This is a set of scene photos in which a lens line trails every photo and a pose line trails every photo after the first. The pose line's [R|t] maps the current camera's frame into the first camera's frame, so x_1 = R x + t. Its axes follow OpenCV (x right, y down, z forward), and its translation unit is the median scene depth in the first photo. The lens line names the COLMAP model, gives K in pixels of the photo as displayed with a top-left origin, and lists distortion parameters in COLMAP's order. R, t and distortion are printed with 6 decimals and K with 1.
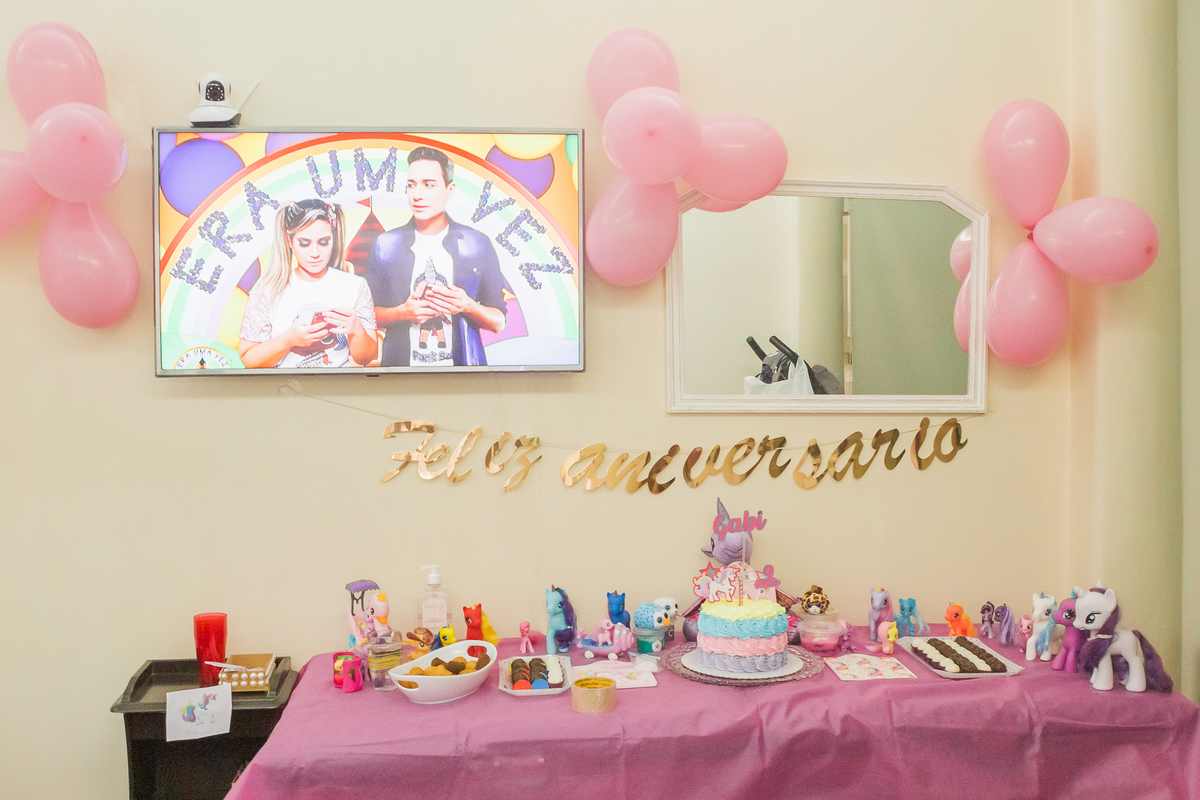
lens RADIAL K [[1255.8, 0, 599.7], [0, 1255.8, 335.8], [0, 0, 1]] dist [-0.072901, 0.003486]
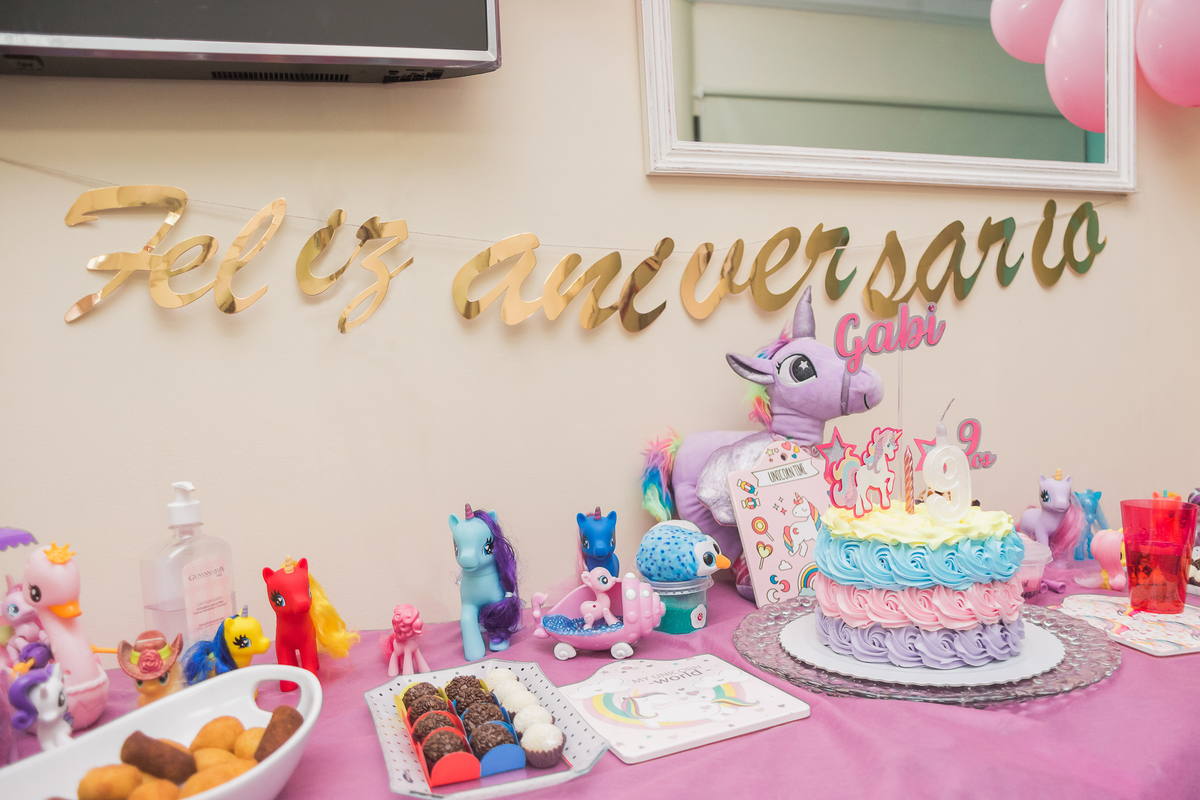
lens RADIAL K [[1015.6, 0, 632.8], [0, 1015.6, 398.3], [0, 0, 1]] dist [-0.062108, 0.005959]
pose [[0.966781, -0.043562, 0.251865, -0.064999], [0.033108, 0.998411, 0.045598, 0.134390], [-0.253451, -0.035744, 0.966688, 0.583158]]
